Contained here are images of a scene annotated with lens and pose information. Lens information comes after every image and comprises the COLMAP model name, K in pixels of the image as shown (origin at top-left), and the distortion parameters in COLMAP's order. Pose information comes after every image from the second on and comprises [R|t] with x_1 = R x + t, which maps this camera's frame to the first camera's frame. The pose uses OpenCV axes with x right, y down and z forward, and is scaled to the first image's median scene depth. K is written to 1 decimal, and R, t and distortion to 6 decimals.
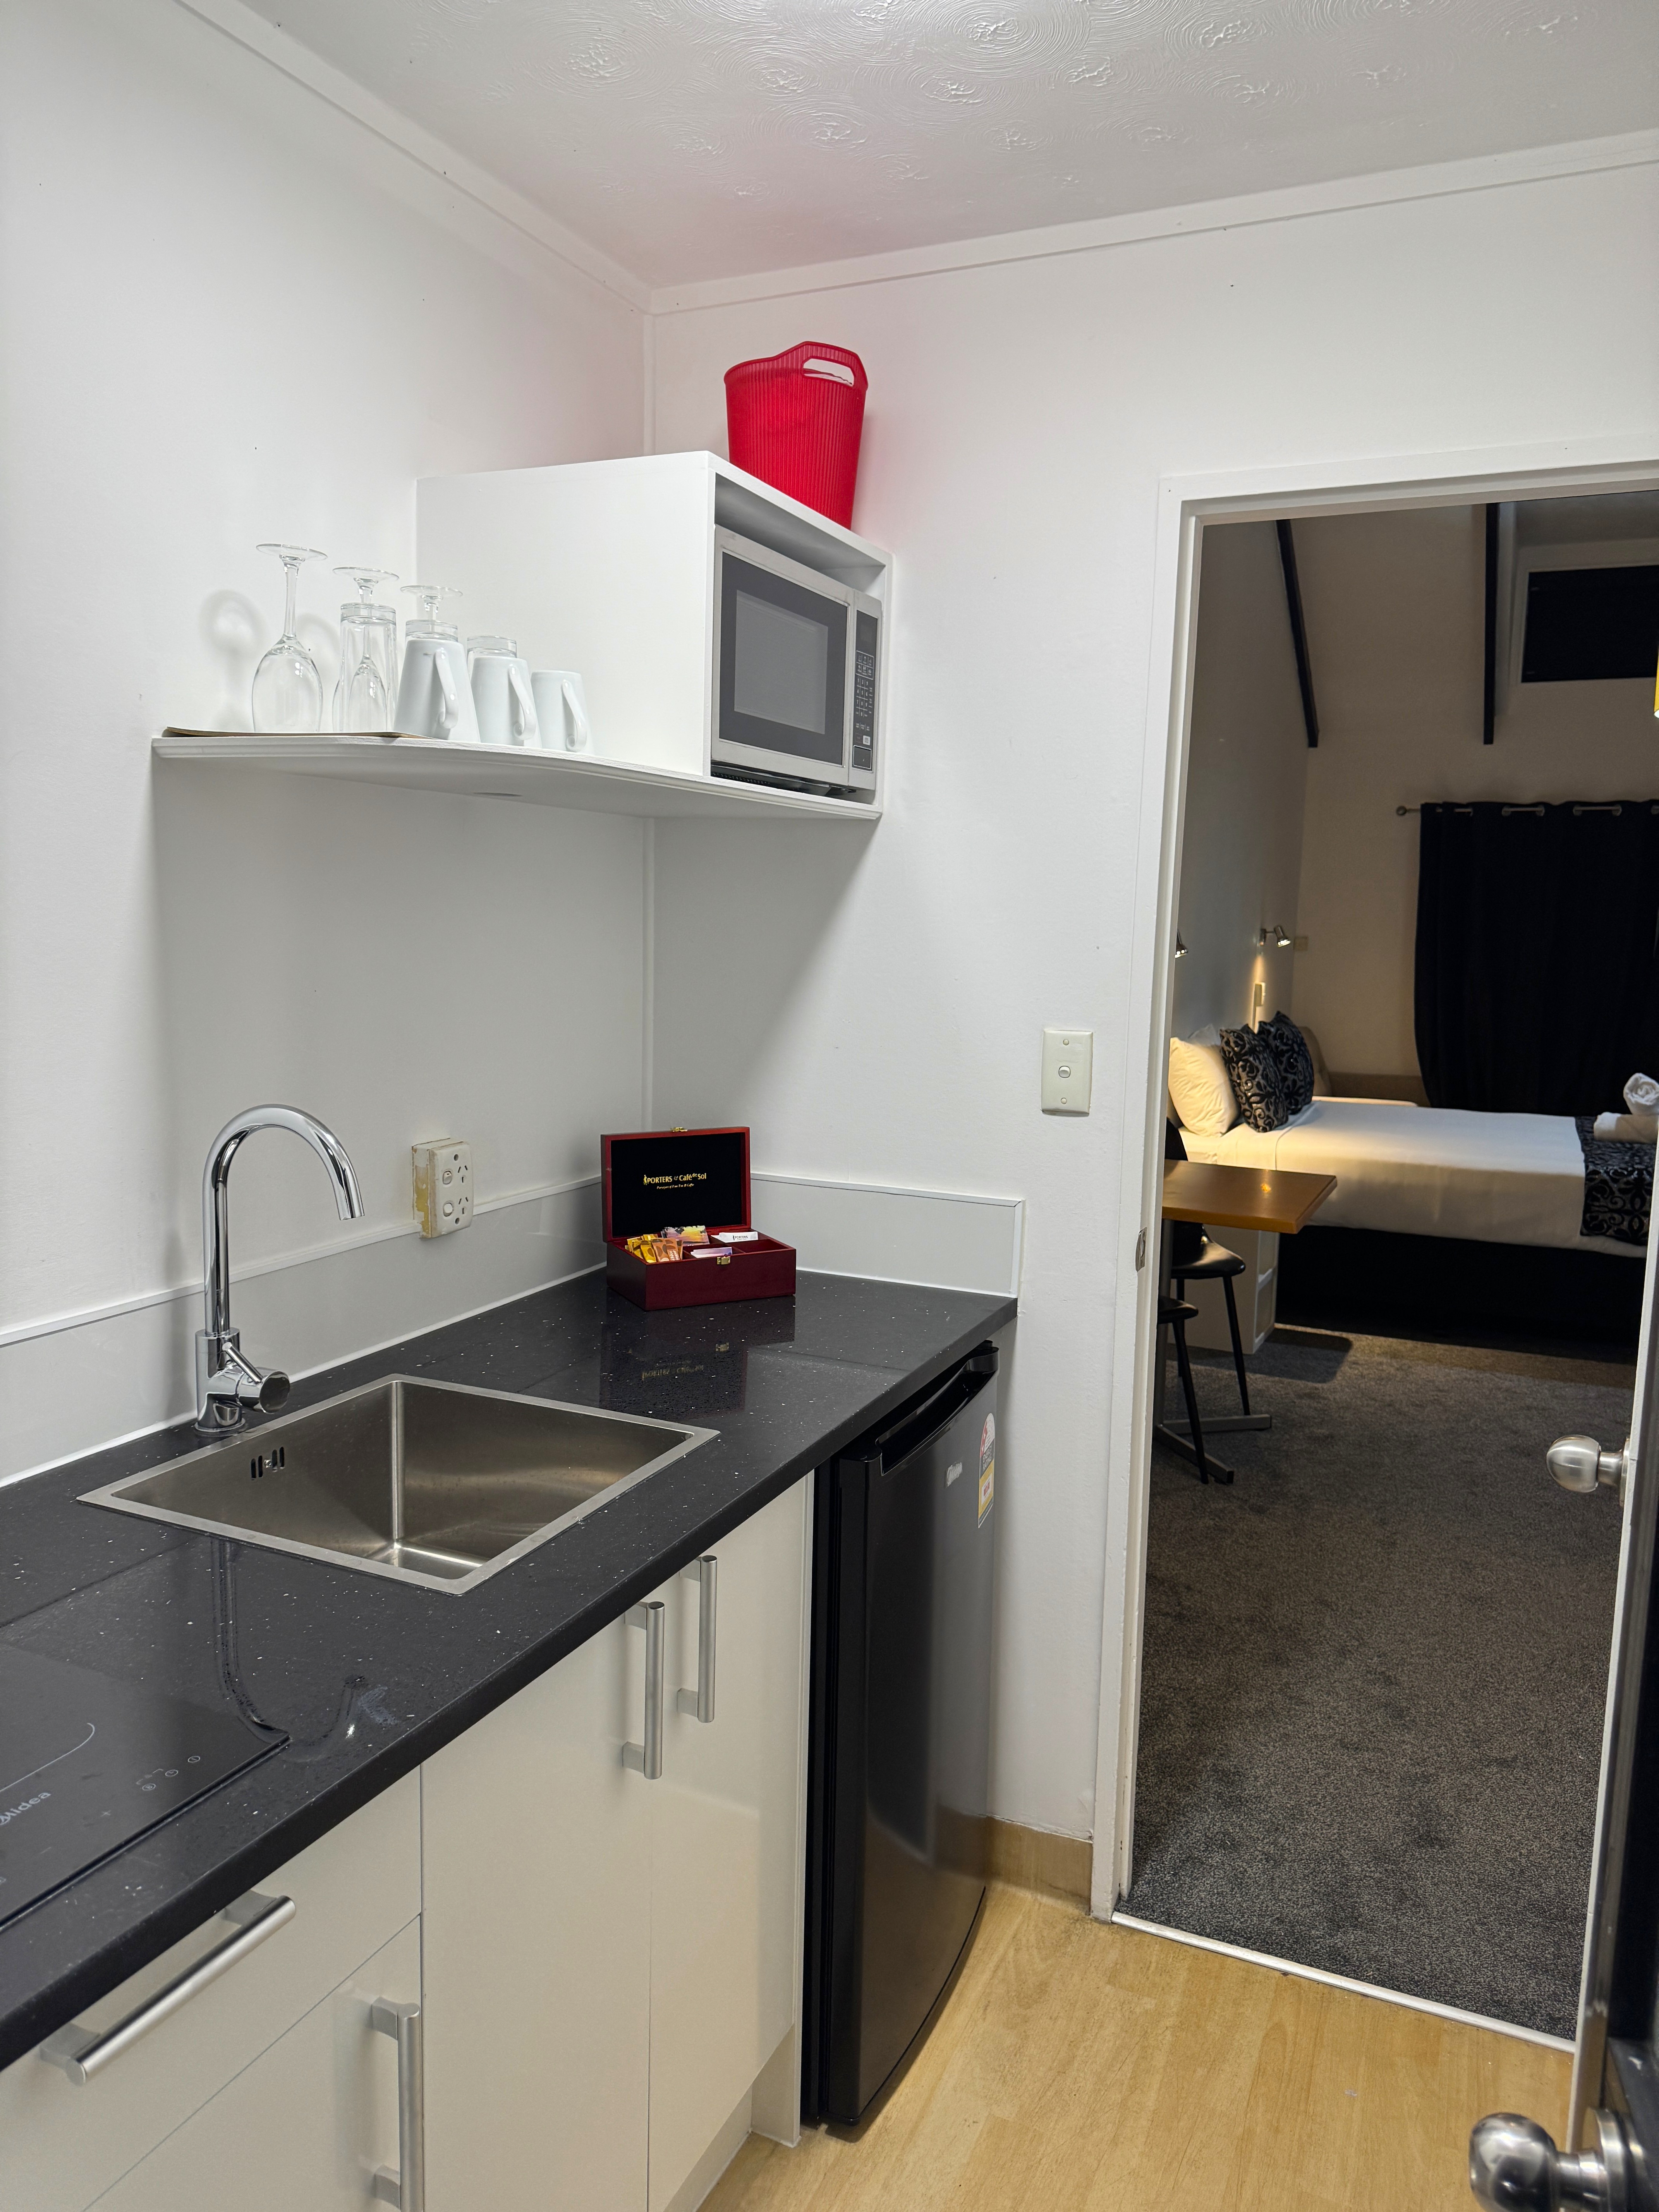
lens RADIAL K [[1568.4, 0, 824.5], [0, 1568.4, 1098.1], [0, 0, 1]] dist [0.046894, -0.000805]
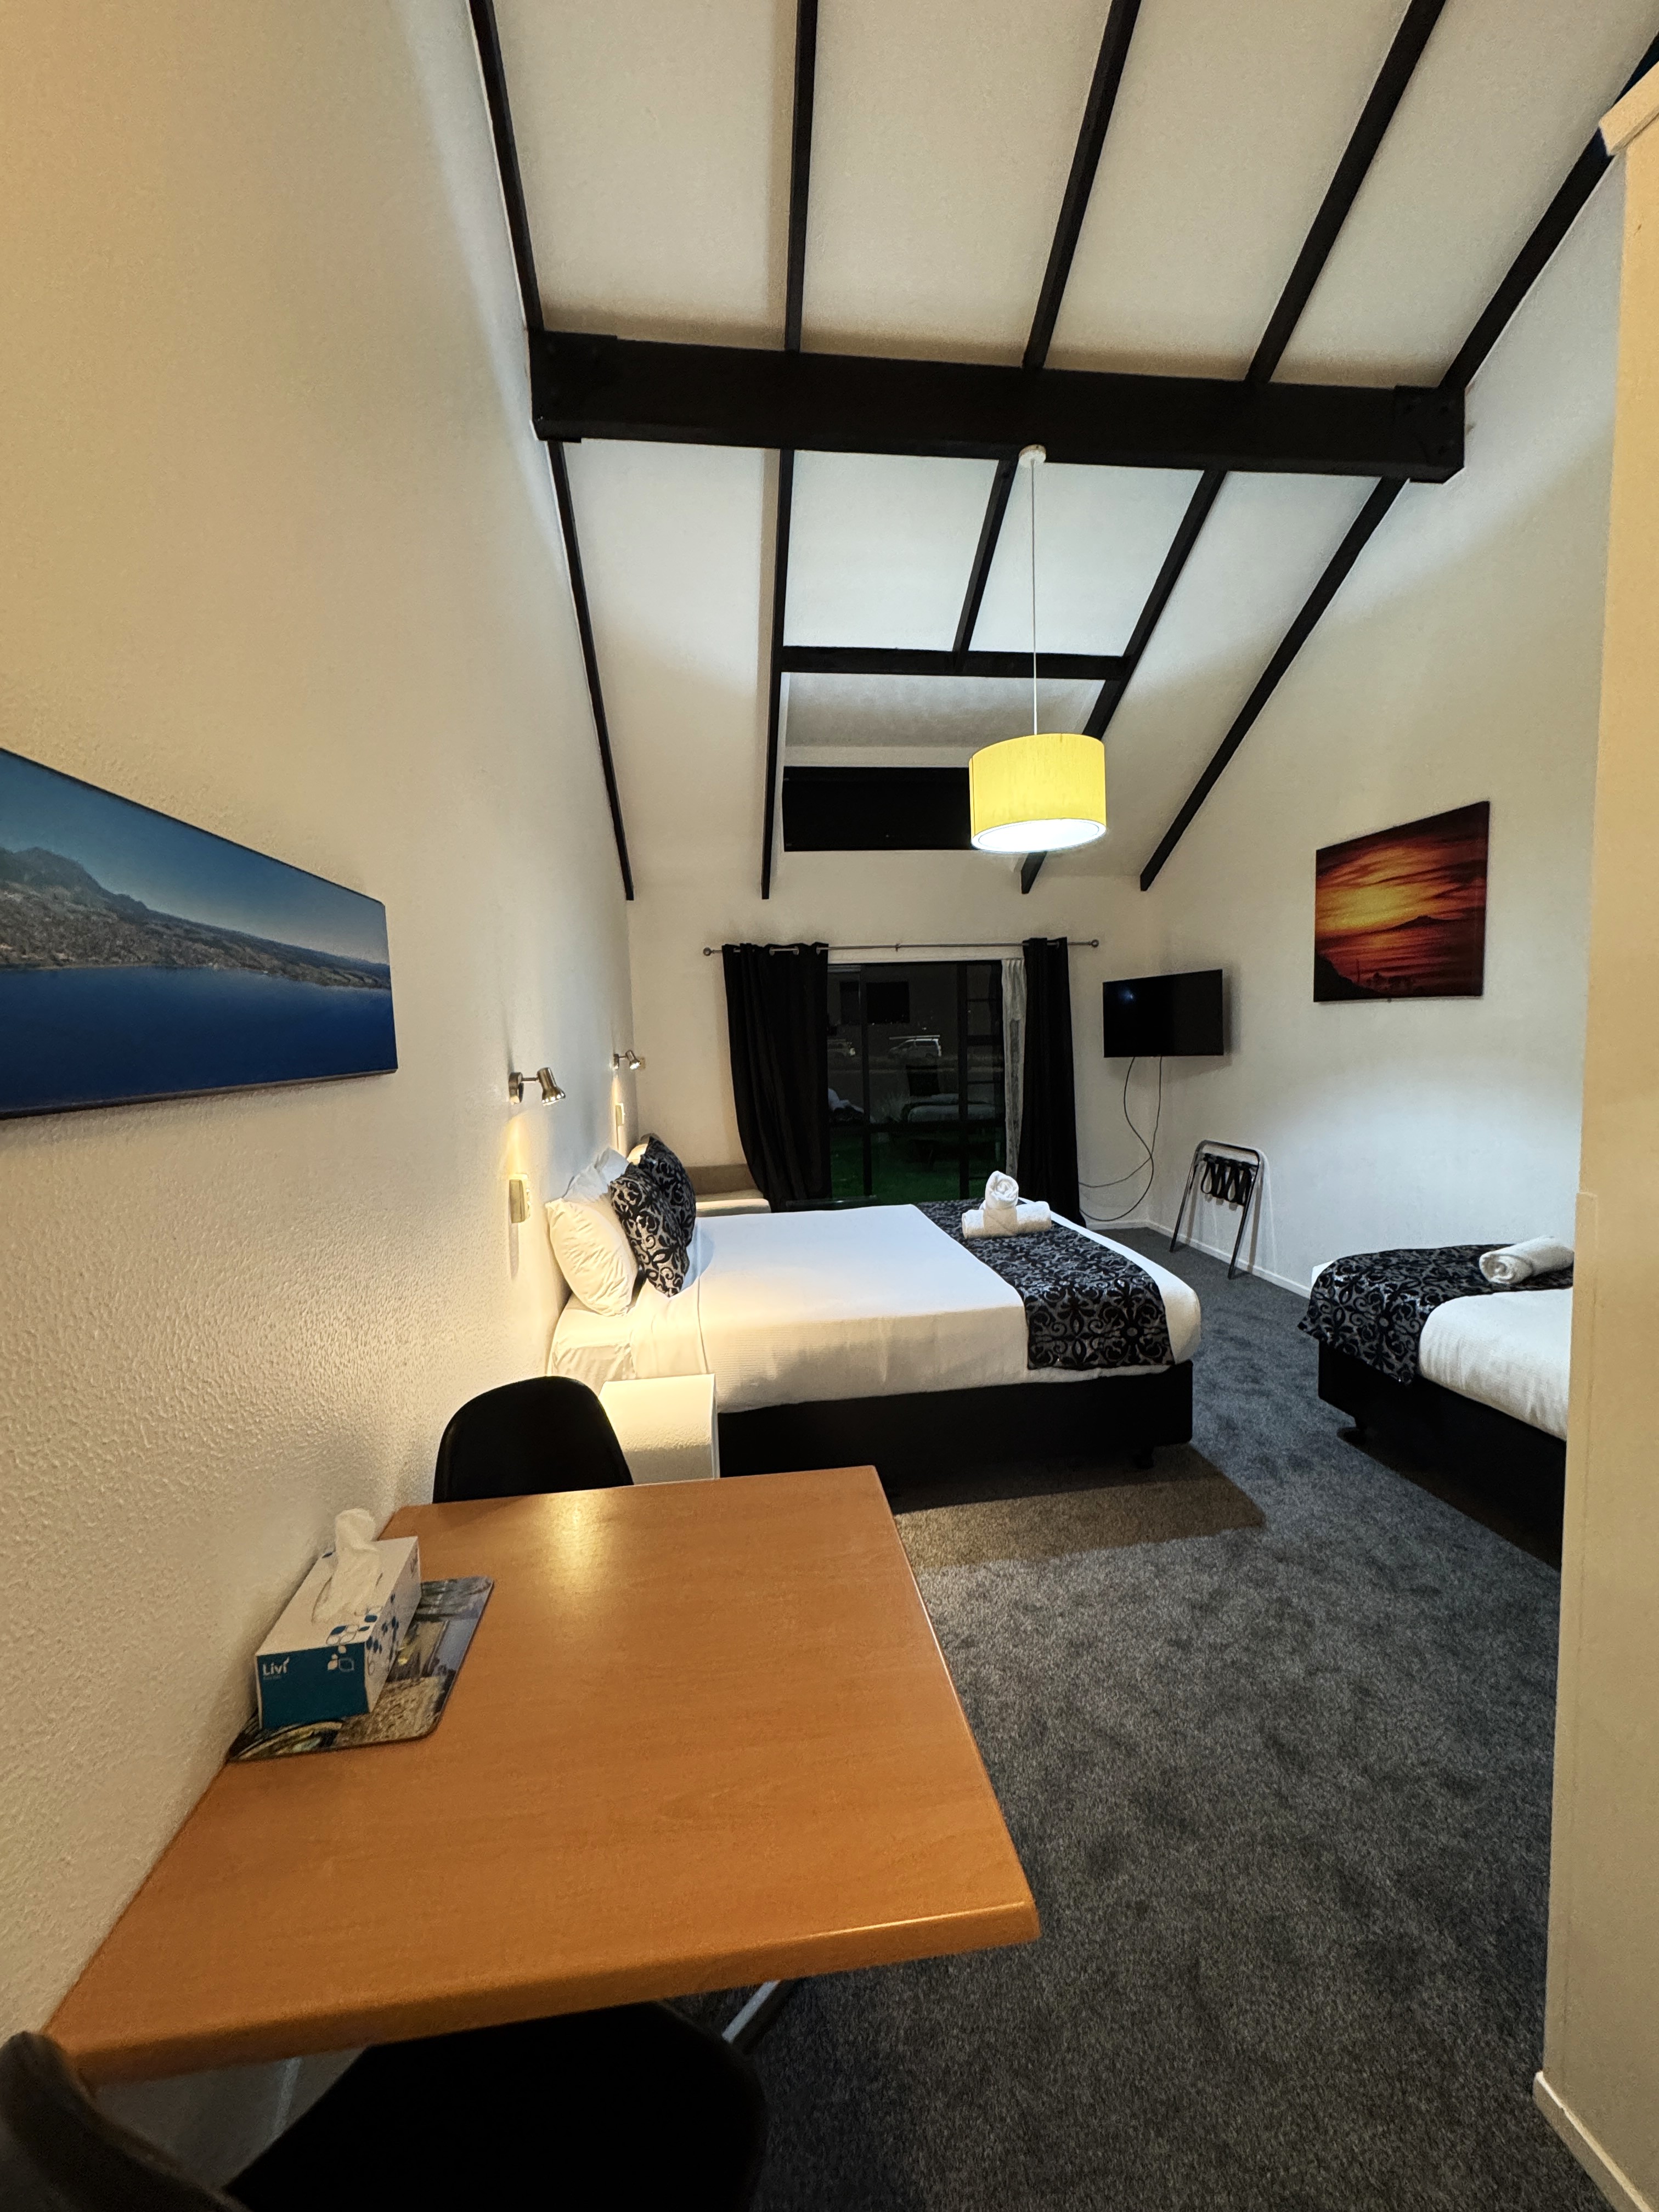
lens RADIAL K [[893.3, 0, 822.0], [0, 893.3, 1109.9], [0, 0, 1]] dist [-0.002138, 0.000065]
pose [[0.854656, -0.095764, 0.510286, 0.109100], [0.115306, 0.993307, -0.006709, -0.065102], [-0.506229, 0.064573, 0.859978, 0.532286]]
